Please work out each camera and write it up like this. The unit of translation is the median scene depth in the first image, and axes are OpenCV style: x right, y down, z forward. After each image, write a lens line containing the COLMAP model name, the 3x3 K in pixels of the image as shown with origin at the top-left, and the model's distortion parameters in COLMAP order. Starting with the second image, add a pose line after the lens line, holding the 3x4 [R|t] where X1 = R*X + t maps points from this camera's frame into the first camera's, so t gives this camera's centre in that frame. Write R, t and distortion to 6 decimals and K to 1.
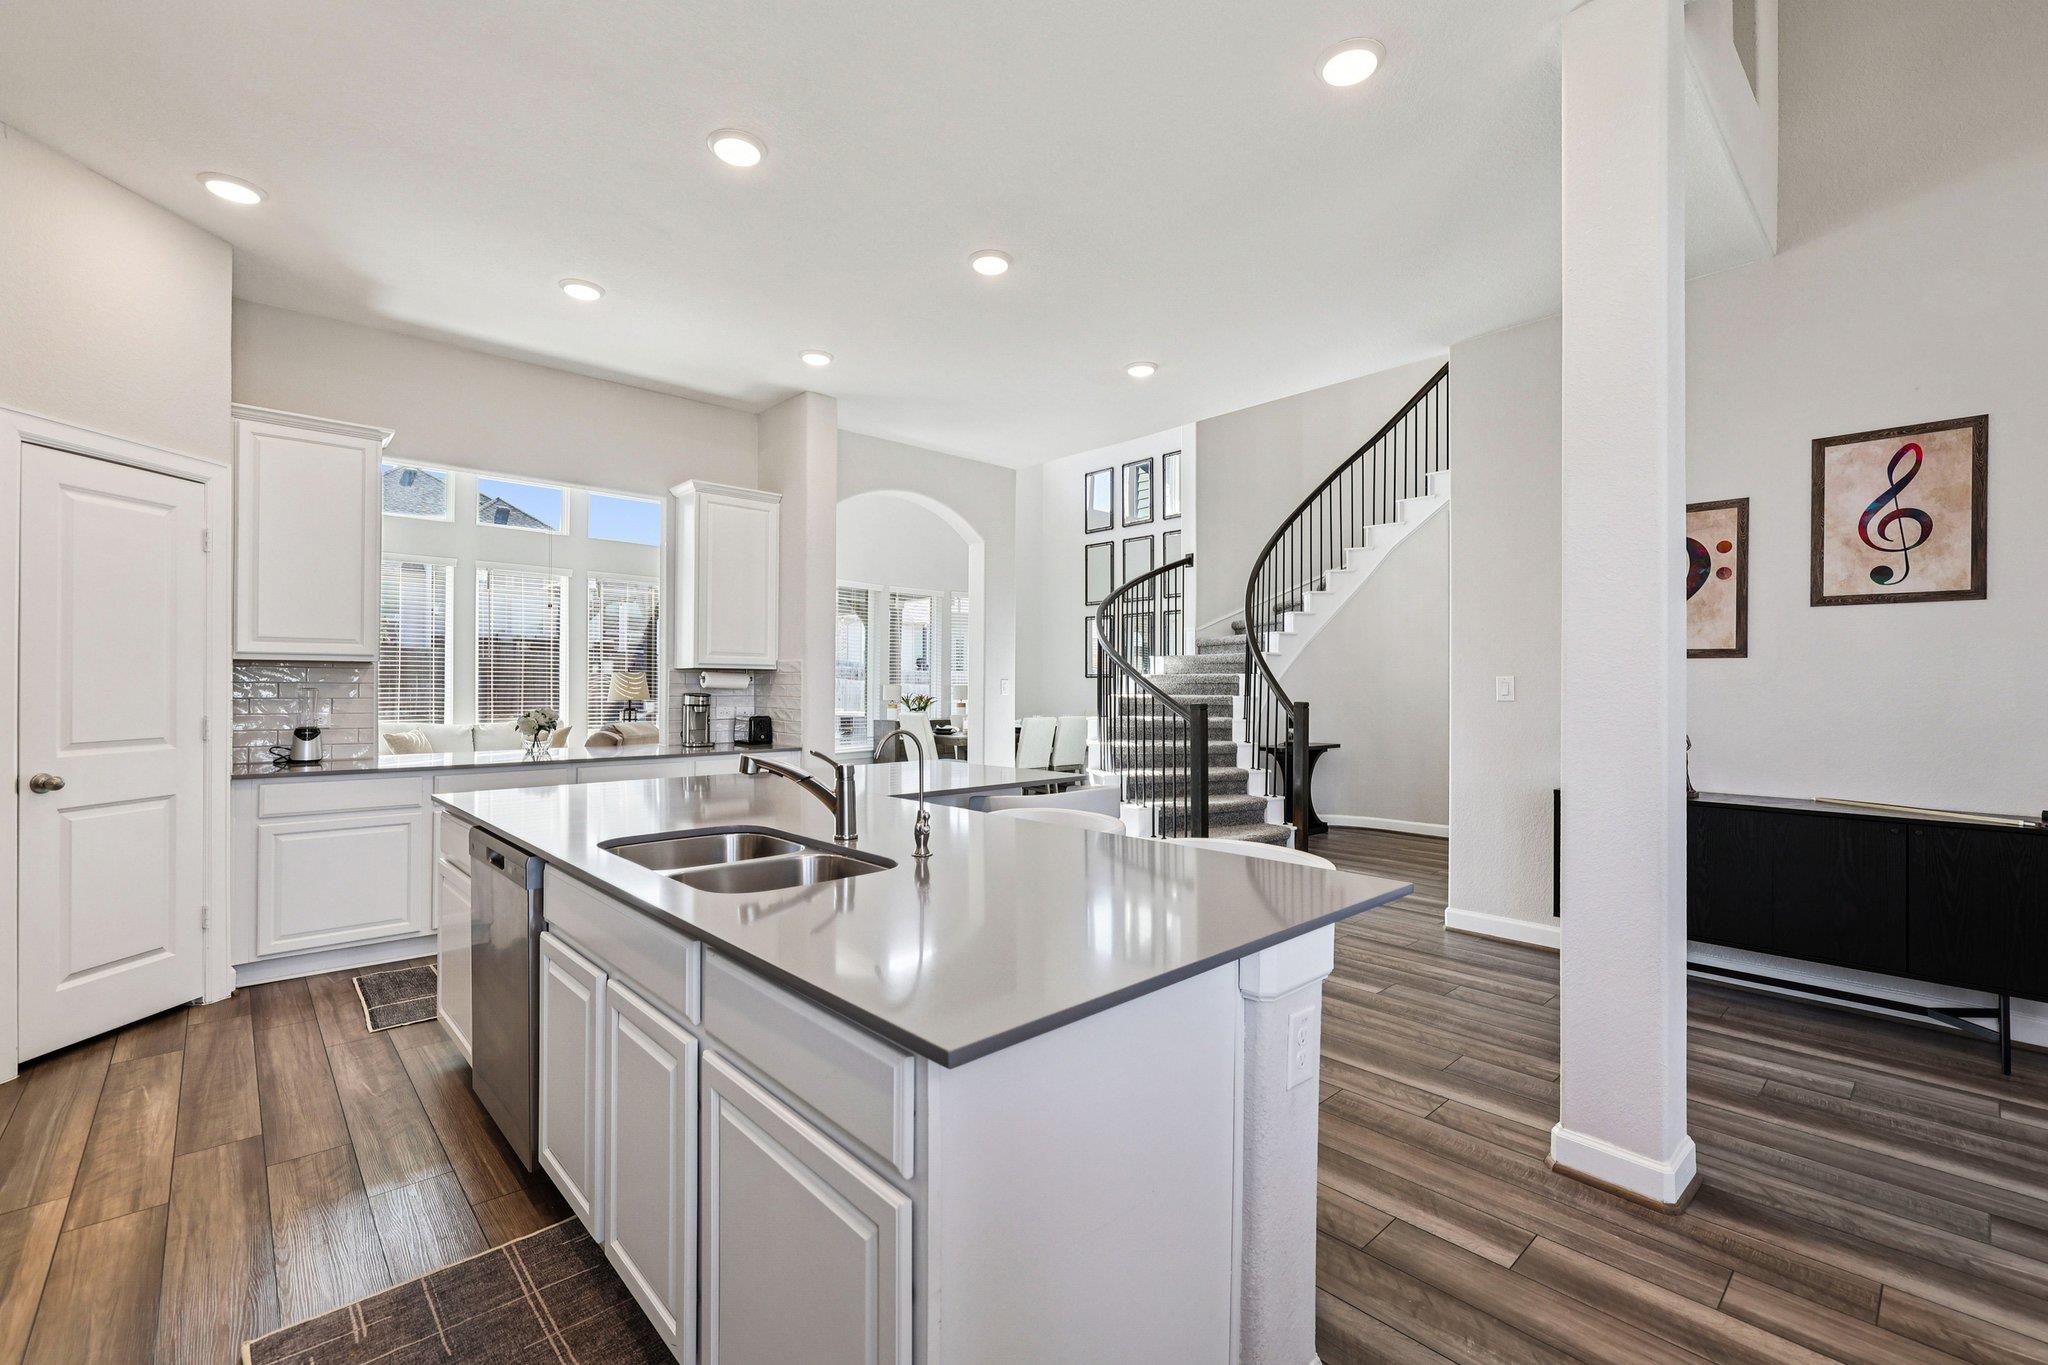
lens RADIAL K [[883.8, 0, 1025.3], [0, 883.8, 686.4], [0, 0, 1]] dist [-0.004849, 0.000192]
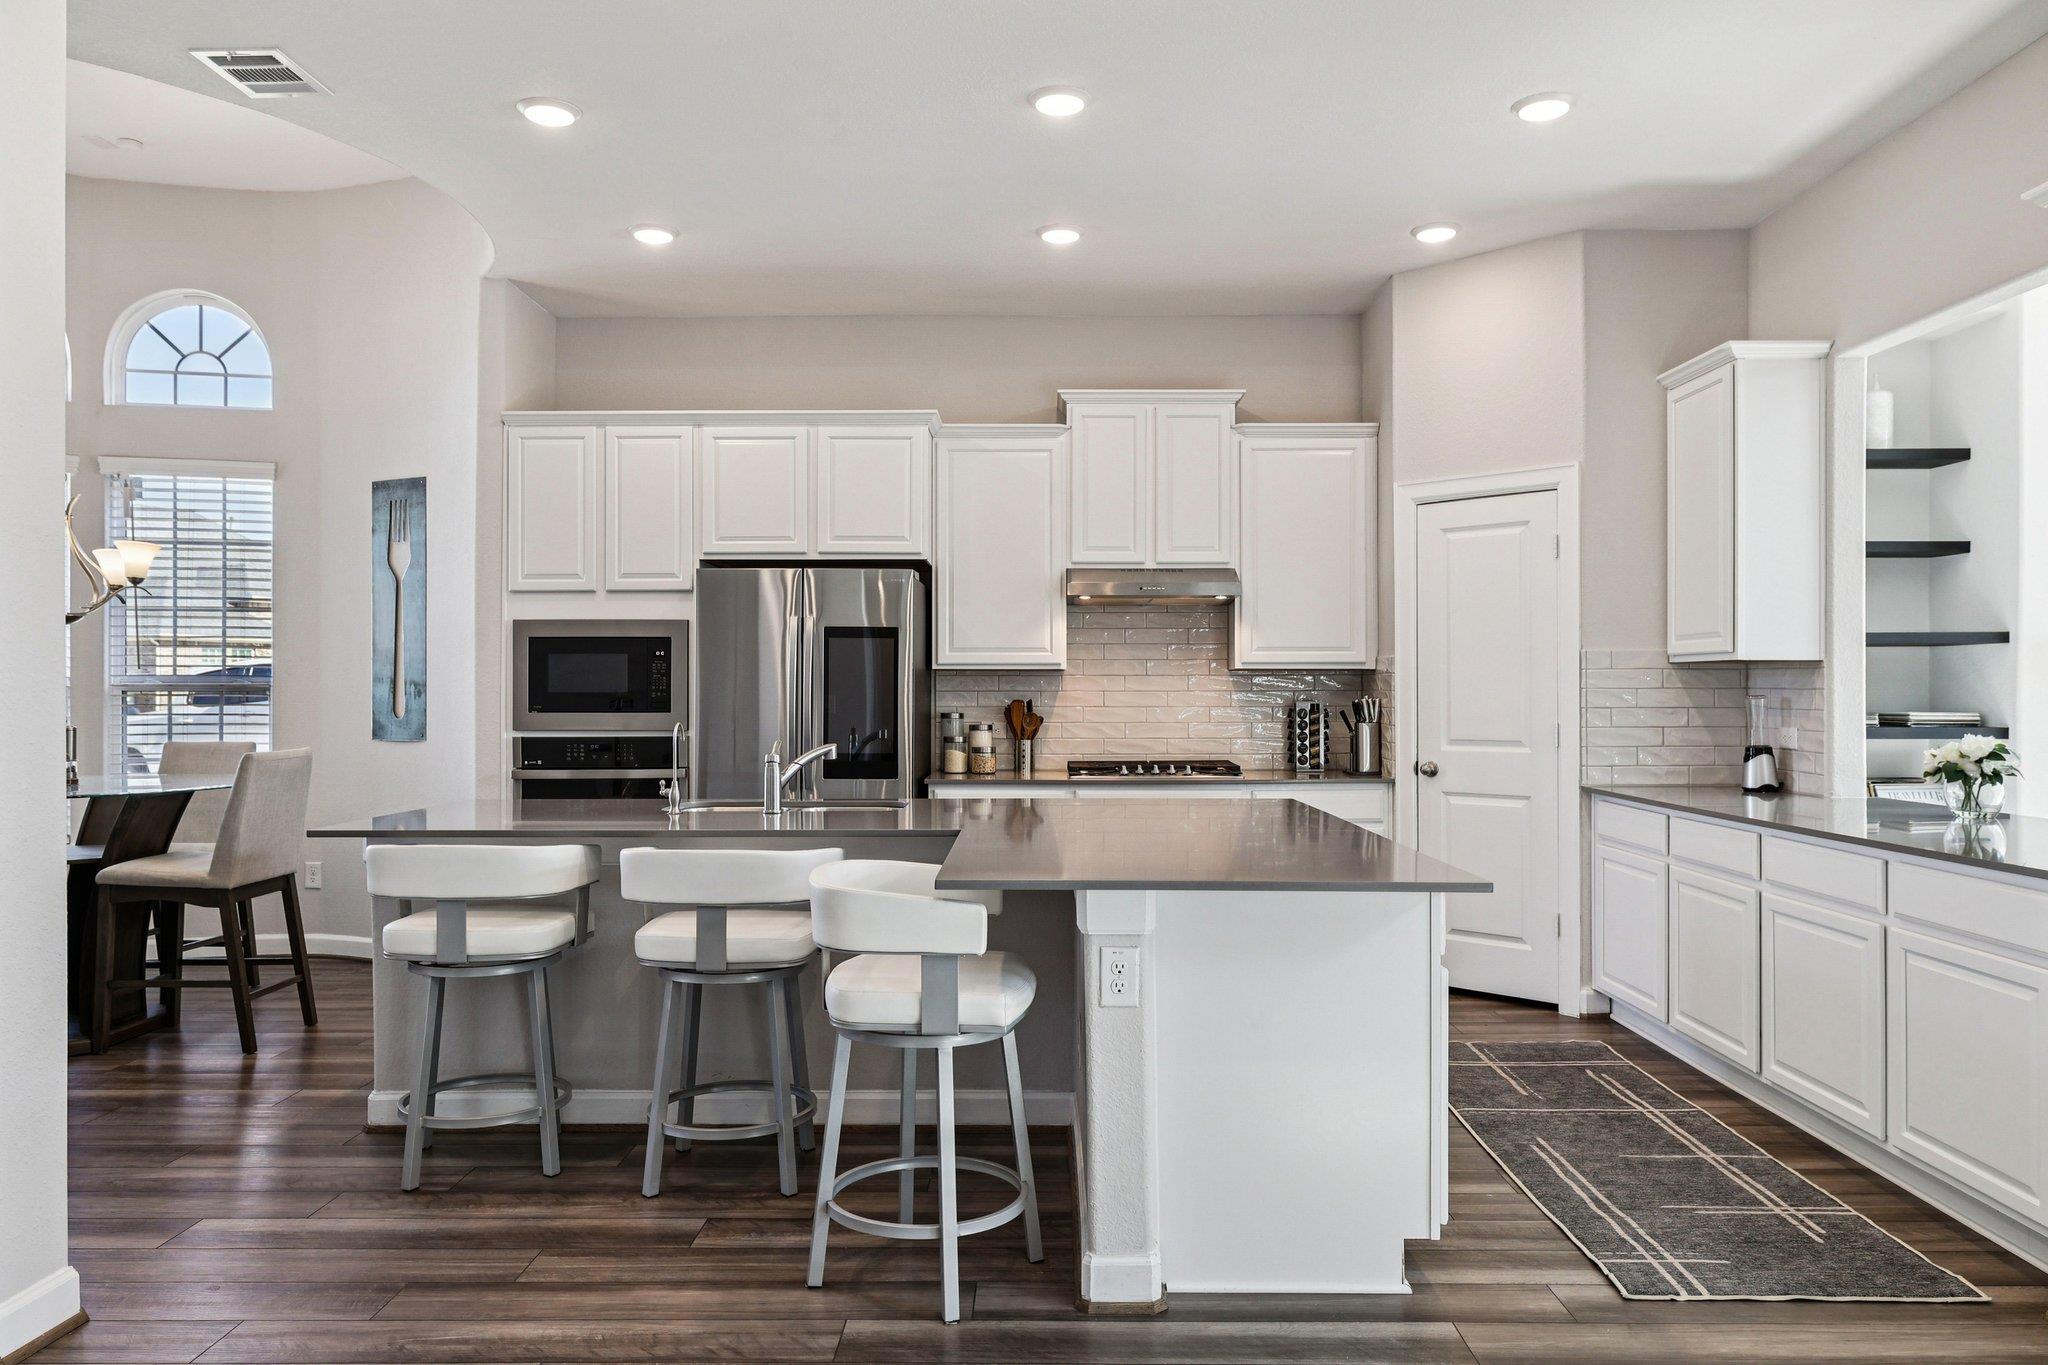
lens RADIAL K [[1374.4, 0, 1025.7], [0, 1374.4, 684.4], [0, 0, 1]] dist [-0.001219, -0.000029]
pose [[-0.677897, -0.003640, -0.735148, 0.650193], [0.003707, 0.999958, -0.008369, 0.001699], [0.735148, -0.008398, -0.677855, 1.692413]]
